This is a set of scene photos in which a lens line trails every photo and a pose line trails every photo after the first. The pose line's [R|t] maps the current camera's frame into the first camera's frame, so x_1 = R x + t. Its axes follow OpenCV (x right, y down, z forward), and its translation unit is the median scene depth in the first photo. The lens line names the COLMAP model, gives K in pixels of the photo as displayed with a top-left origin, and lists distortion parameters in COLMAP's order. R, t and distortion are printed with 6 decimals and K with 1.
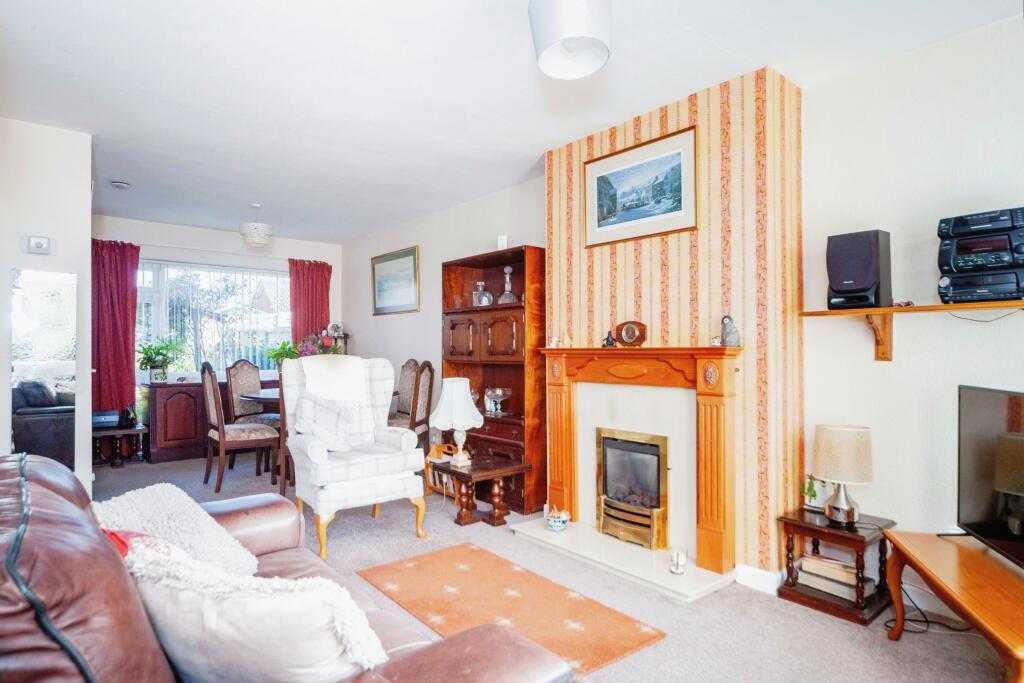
lens RADIAL K [[575.4, 0, 509.7], [0, 575.4, 347.6], [0, 0, 1]] dist [-0.000201, -0.000119]
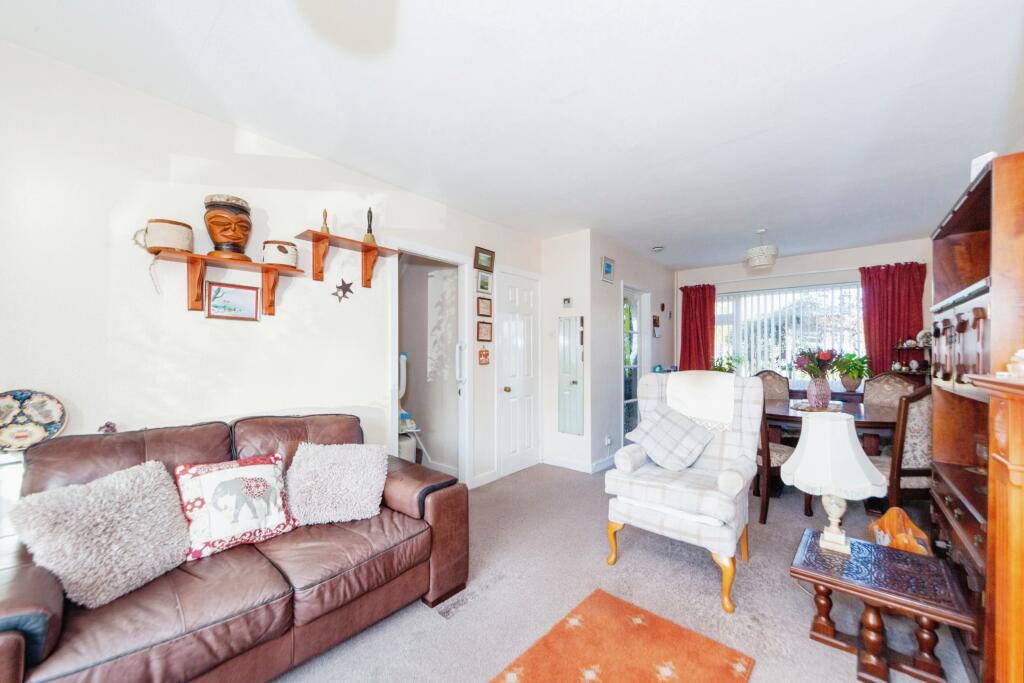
lens RADIAL K [[385.0, 0, 509.2], [0, 385.0, 357.4], [0, 0, 1]] dist [0.000203, -0.000022]
pose [[0.173523, 0.004255, -0.984821, 0.294217], [0.001626, 0.999988, 0.004607, -0.014963], [0.984828, -0.002401, 0.173514, 0.583845]]
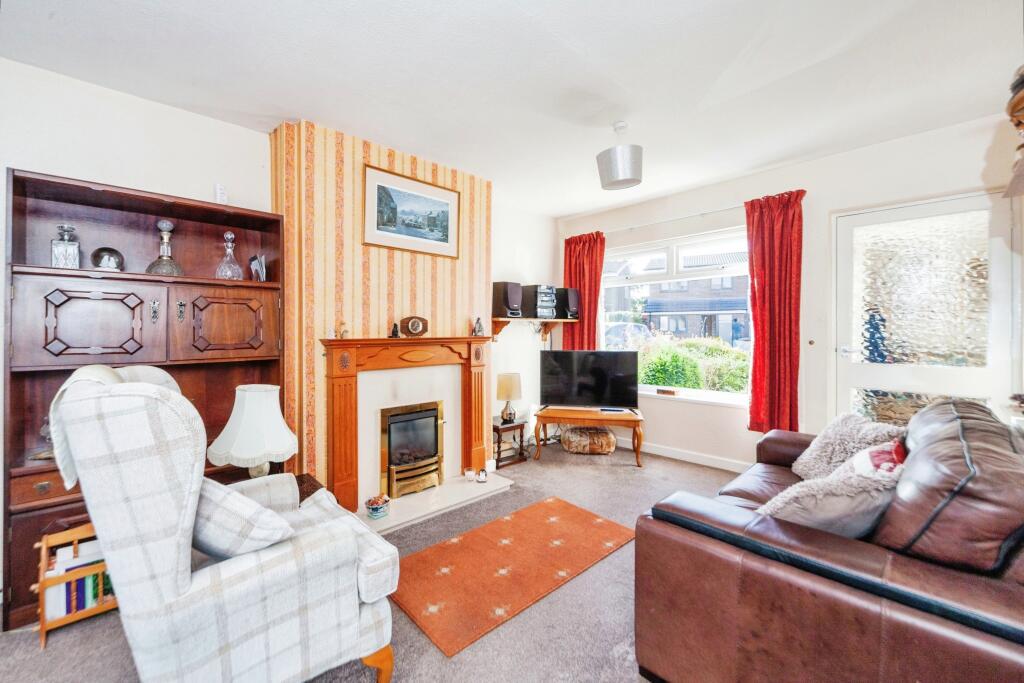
lens RADIAL K [[414.0, 0, 489.9], [0, 414.0, 334.8], [0, 0, 1]] dist [-0.011886, 0.000179]
pose [[-0.055437, -0.000078, 0.998462, -0.644597], [0.005321, 0.999986, 0.000373, -0.004934], [-0.998448, 0.005333, -0.055436, 0.812392]]
